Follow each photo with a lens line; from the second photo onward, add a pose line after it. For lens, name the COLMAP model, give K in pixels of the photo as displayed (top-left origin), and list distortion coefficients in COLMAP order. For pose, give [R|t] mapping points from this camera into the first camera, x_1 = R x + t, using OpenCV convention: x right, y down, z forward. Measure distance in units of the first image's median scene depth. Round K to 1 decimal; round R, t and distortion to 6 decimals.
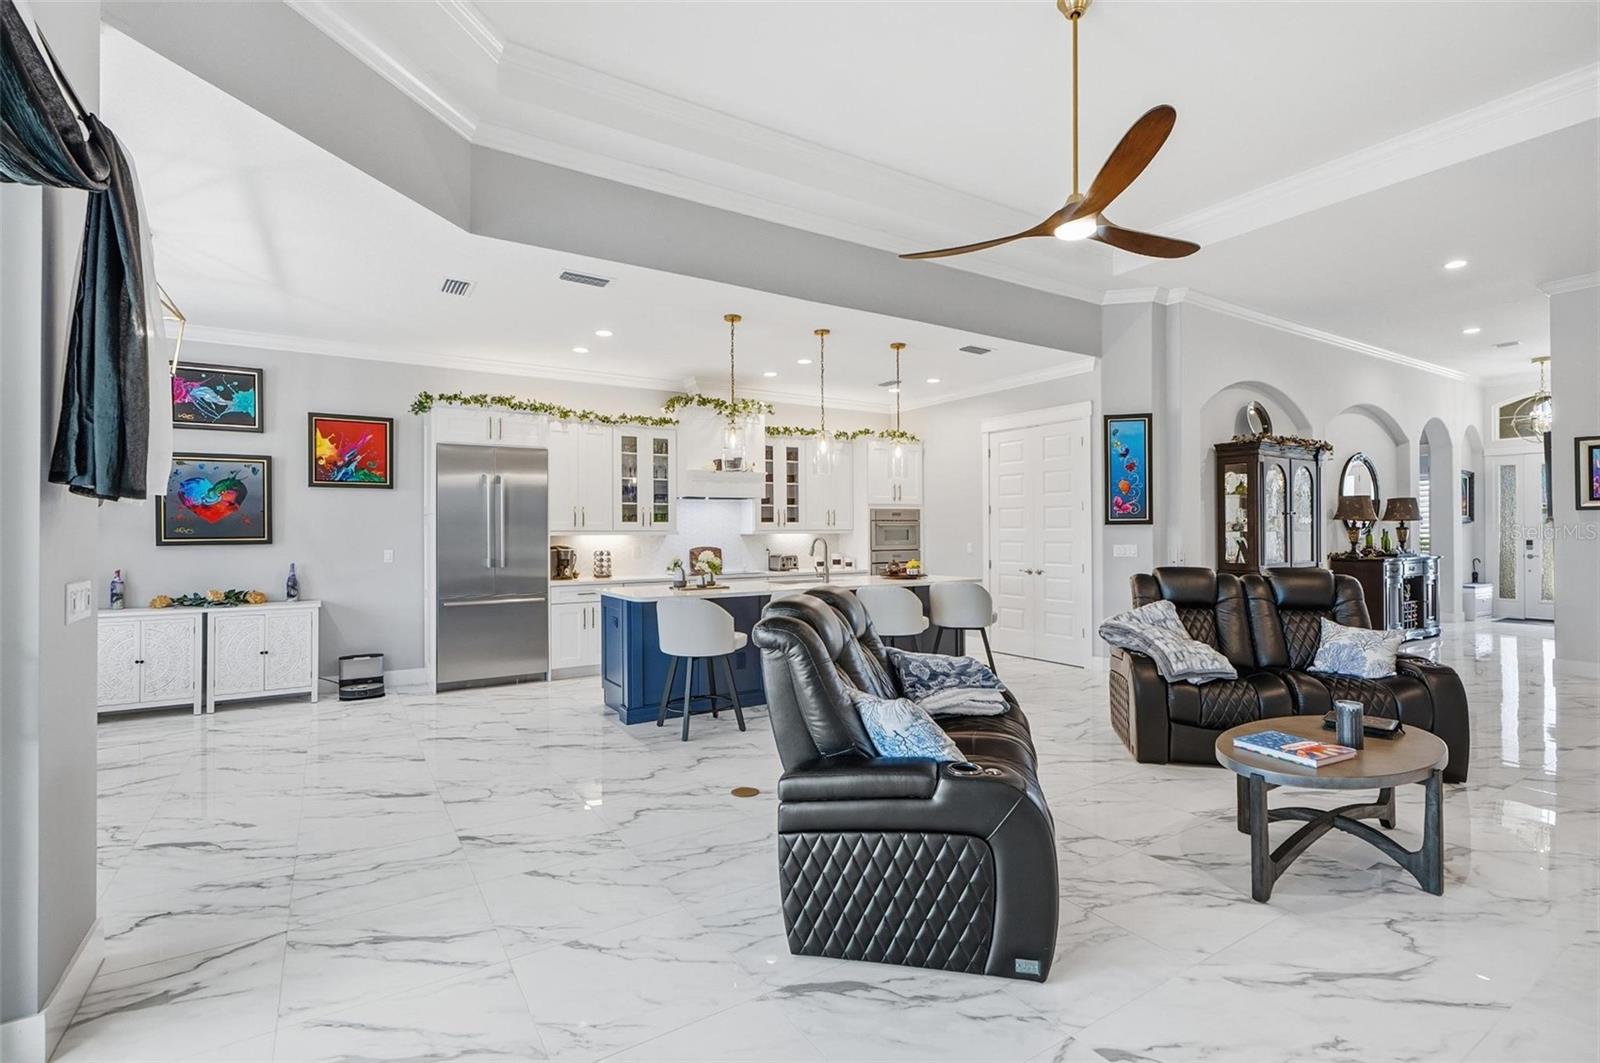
lens RADIAL K [[737.1, 0, 803.5], [0, 737.1, 527.9], [0, 0, 1]] dist [0.003937, -0.000396]
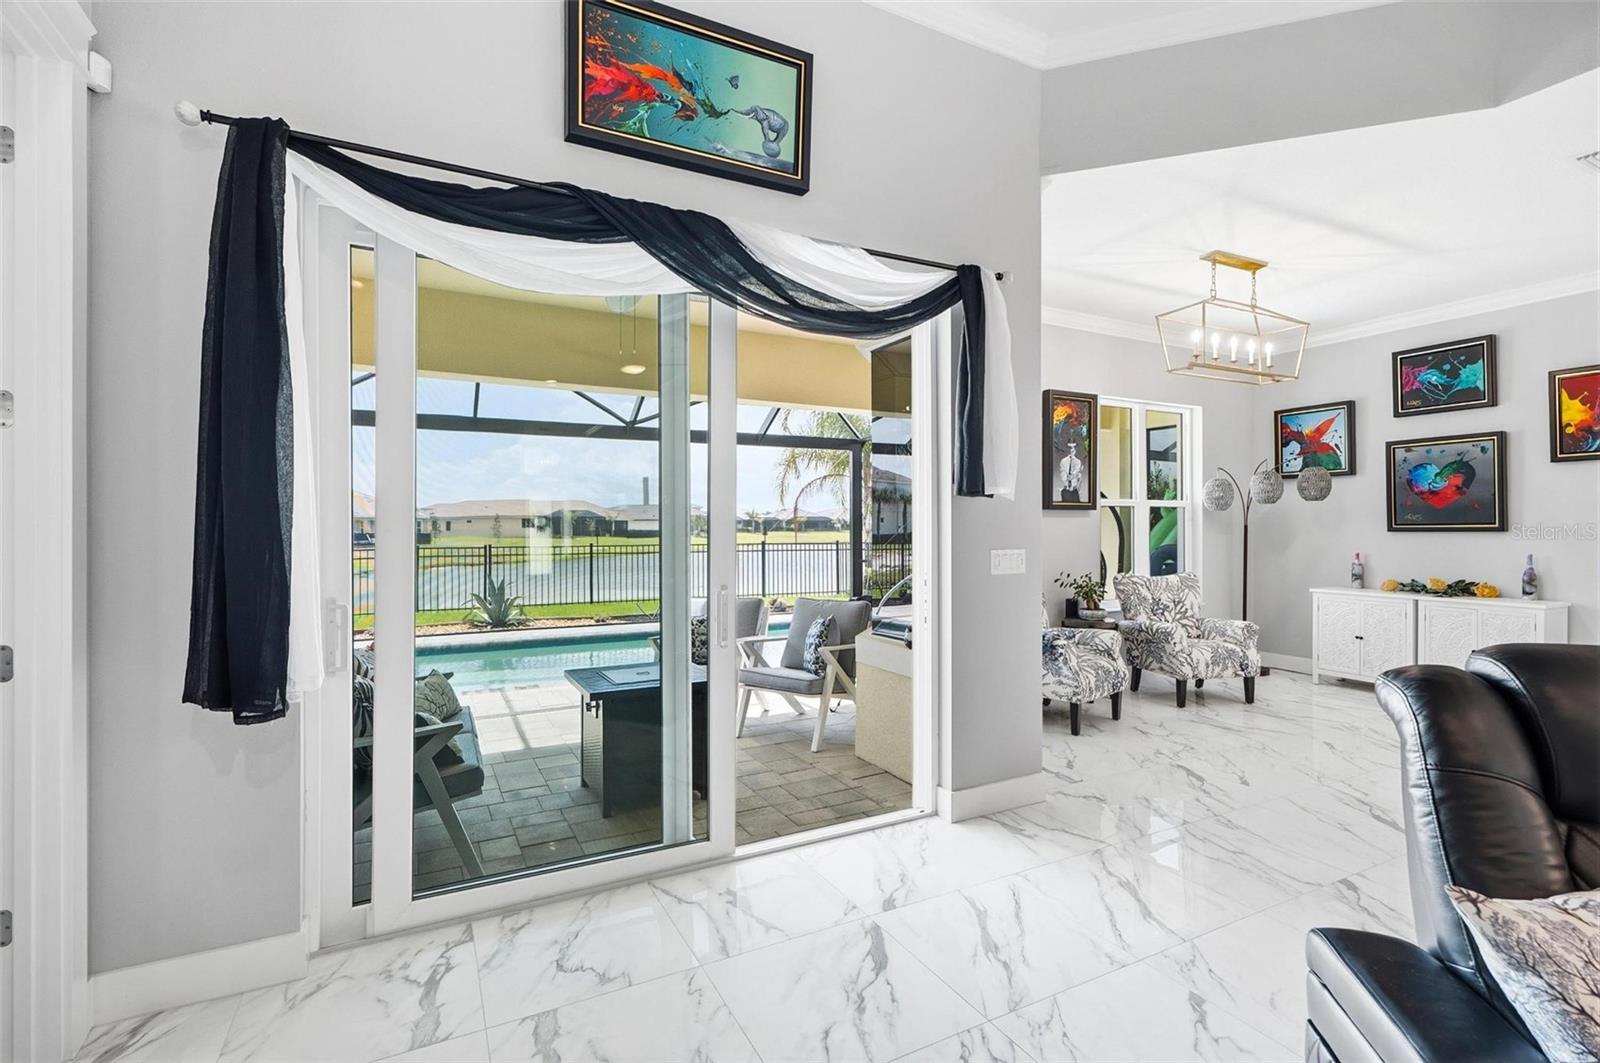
lens RADIAL K [[737.1, 0, 803.5], [0, 737.1, 527.9], [0, 0, 1]] dist [0.003937, -0.000396]
pose [[-0.088415, 0.006127, -0.996065, 0.198317], [0.009105, 0.999944, 0.005343, 0.004735], [0.996042, -0.008597, -0.088466, 0.218657]]
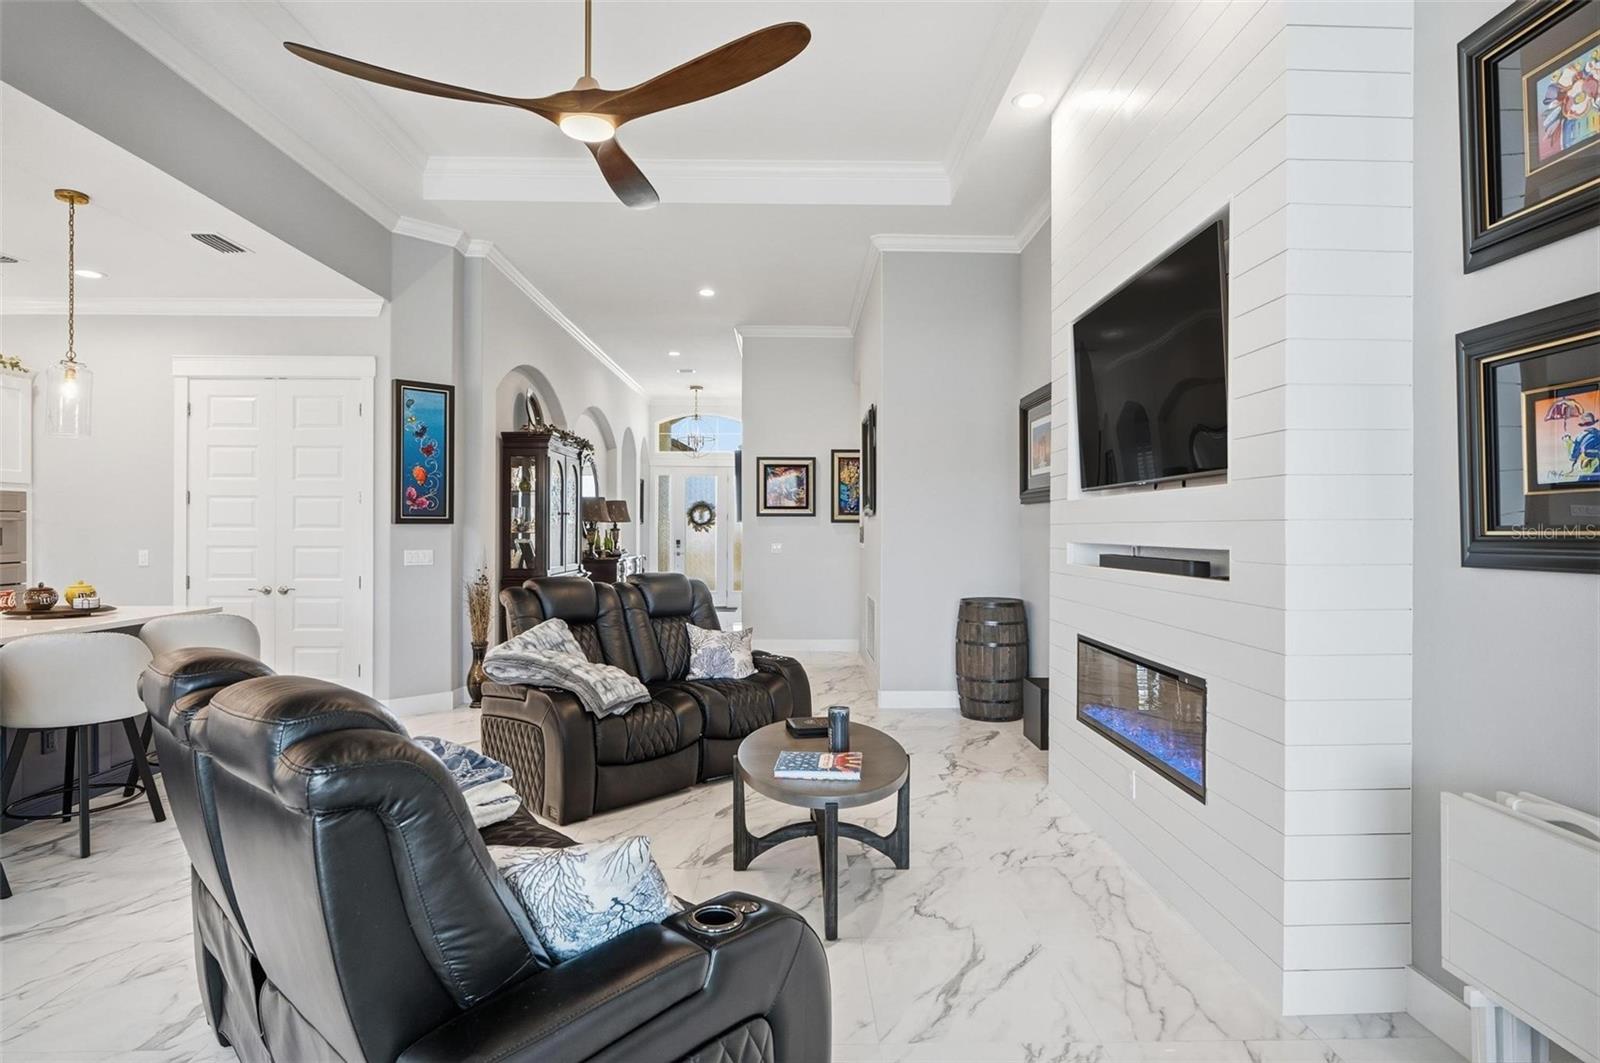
lens RADIAL K [[858.9, 0, 801.3], [0, 858.9, 526.1], [0, 0, 1]] dist [0.002567, 0.000122]
pose [[0.525222, 0.008558, 0.850922, -0.122936], [-0.009613, 0.999945, -0.004123, -0.002229], [-0.850911, -0.006014, 0.525275, 0.182757]]
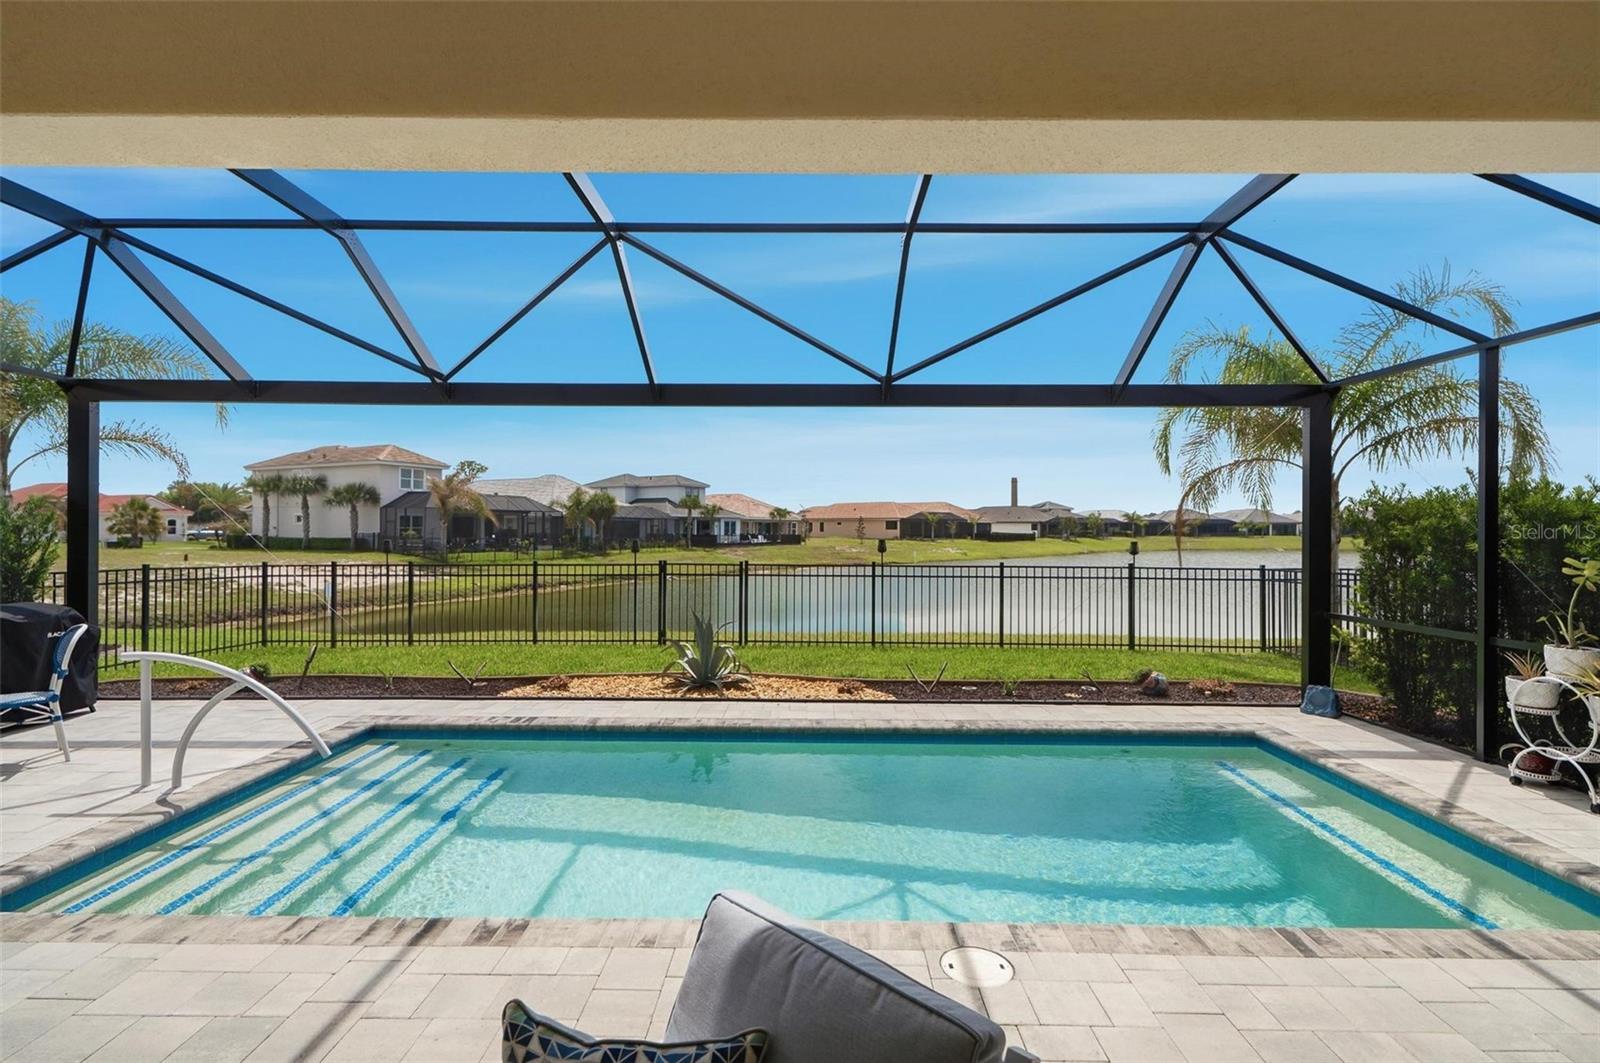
lens RADIAL K [[737.1, 0, 803.5], [0, 737.1, 527.9], [0, 0, 1]] dist [0.003937, -0.000396]
pose [[-0.546204, 0.000917, -0.837652, -0.467254], [0.001528, 0.999999, 0.000098, -0.017383], [0.837651, -0.001227, -0.546205, 0.151254]]
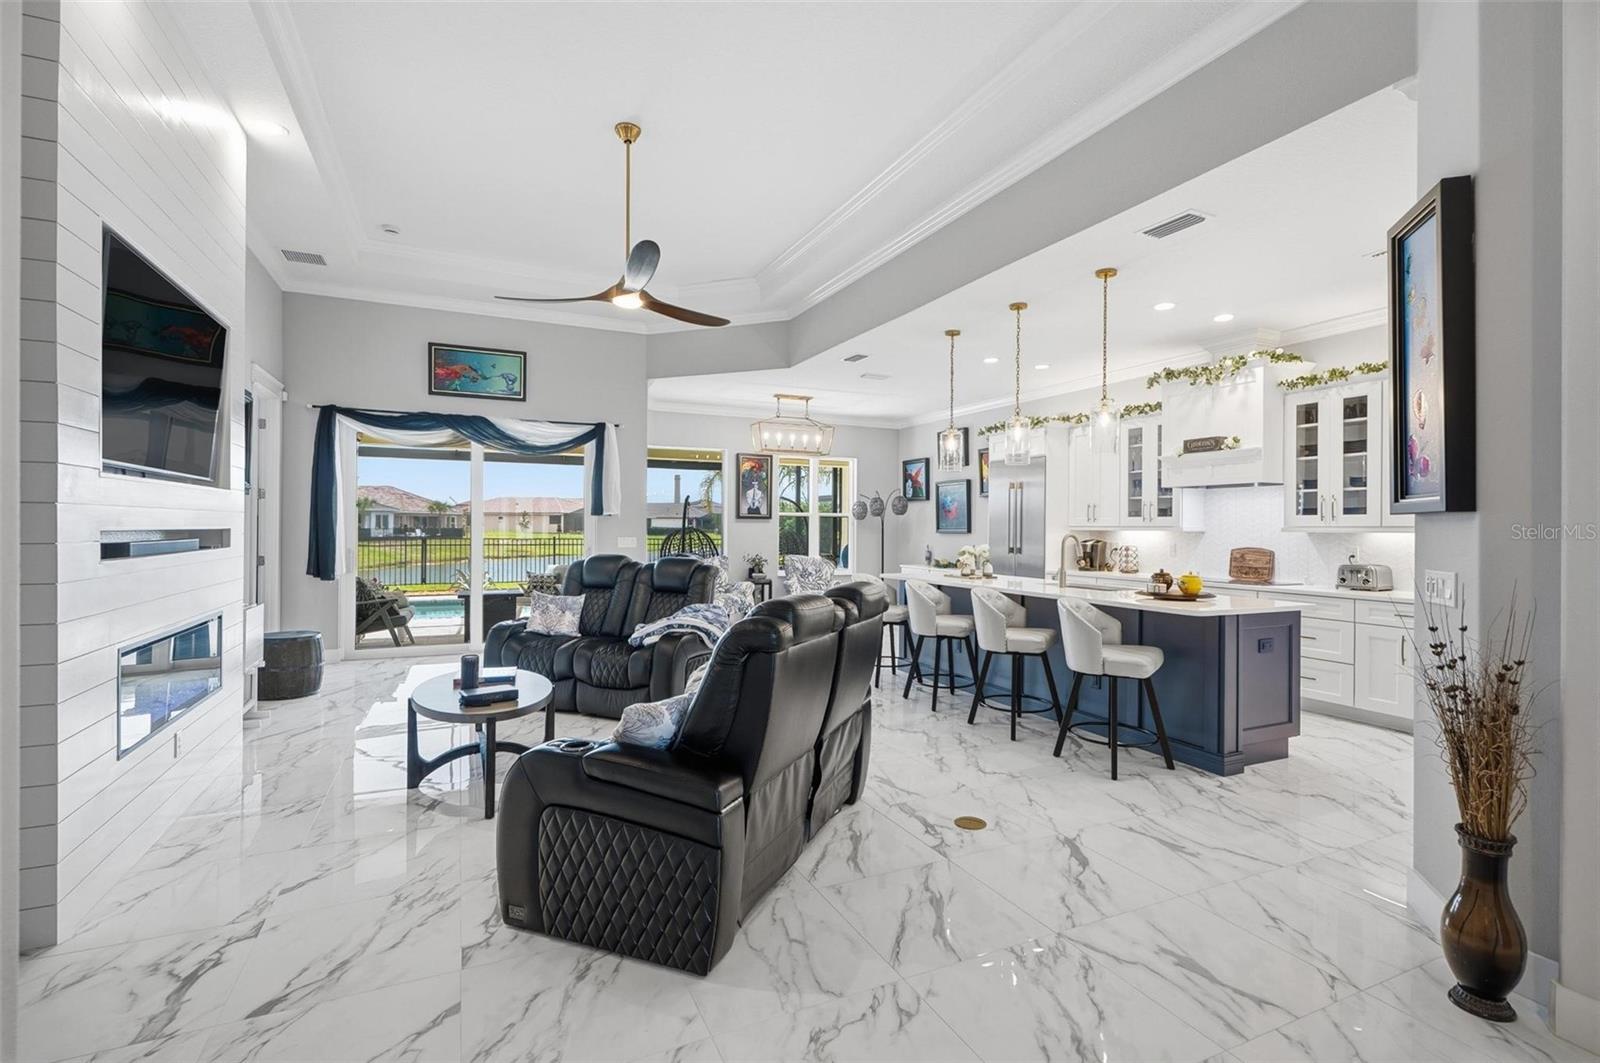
lens RADIAL K [[737.1, 0, 803.5], [0, 737.1, 527.9], [0, 0, 1]] dist [0.003937, -0.000396]
pose [[-0.131444, 0.006031, -0.991305, 0.829727], [-0.001262, 0.999980, 0.006251, 0.000578], [0.991323, 0.002073, -0.131434, 0.746506]]
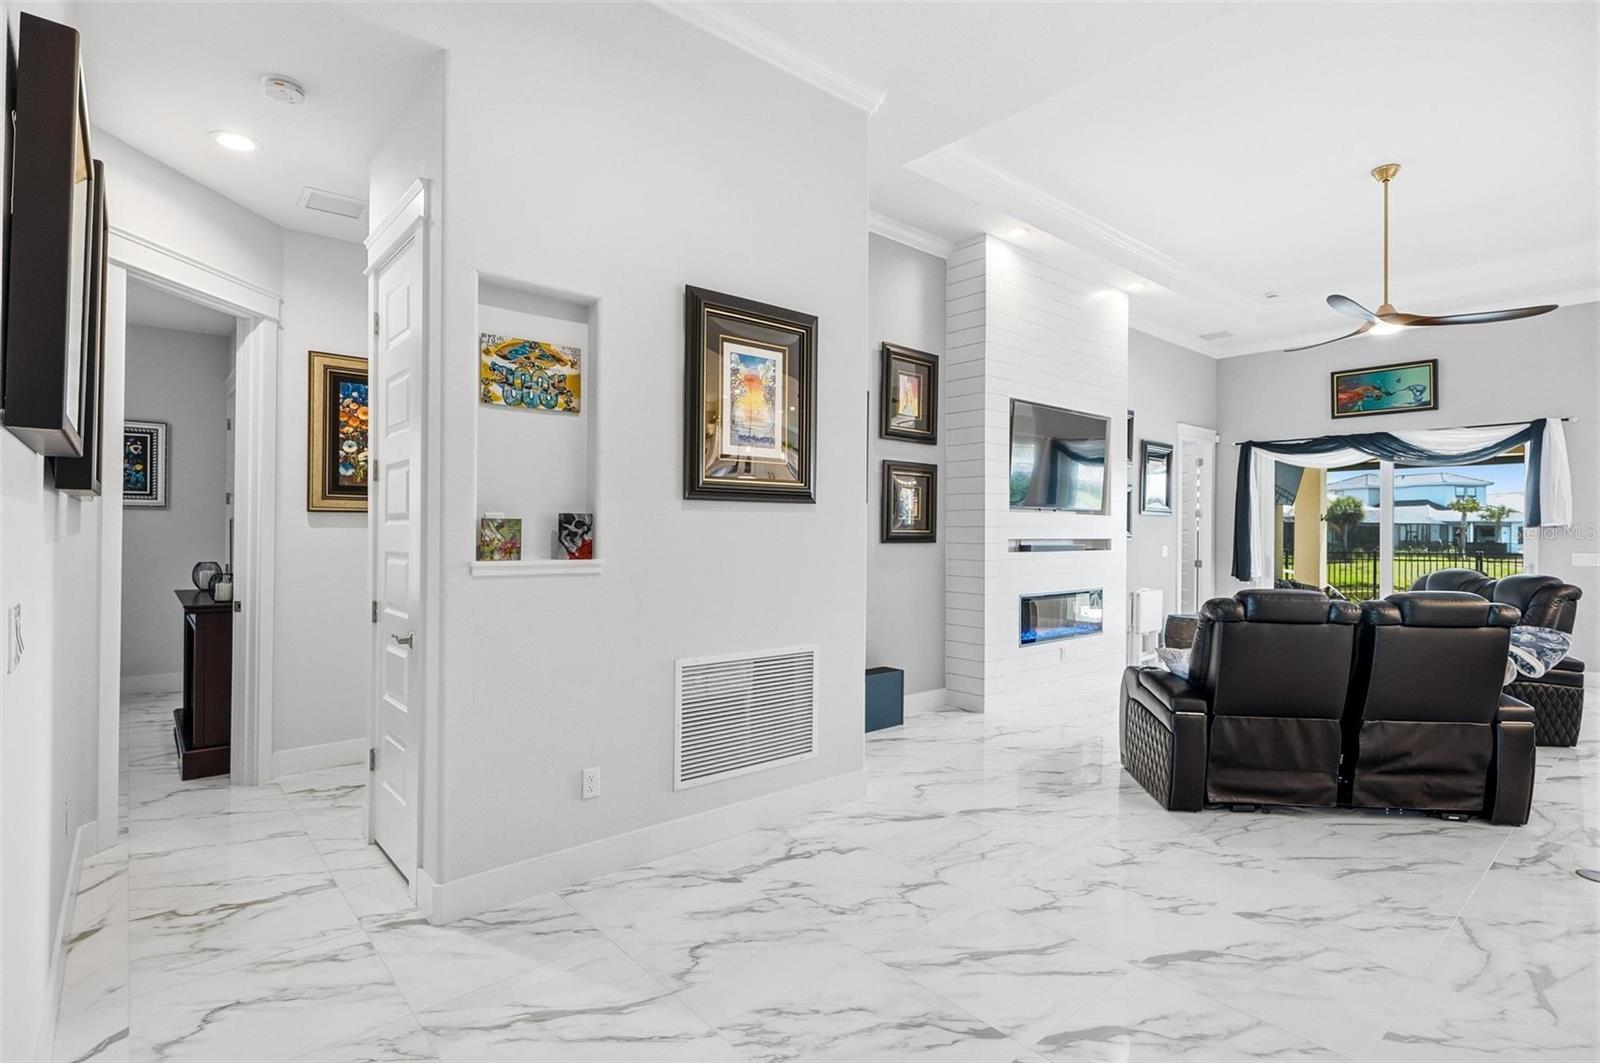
lens RADIAL K [[775.0, 0, 803.2], [0, 775.0, 528.7], [0, 0, 1]] dist [0.002054, -0.000439]
pose [[-0.989417, -0.002853, -0.145070, 0.856106], [-0.001698, 0.999966, -0.008081, 0.001033], [0.145088, -0.007749, -0.989388, 1.164705]]
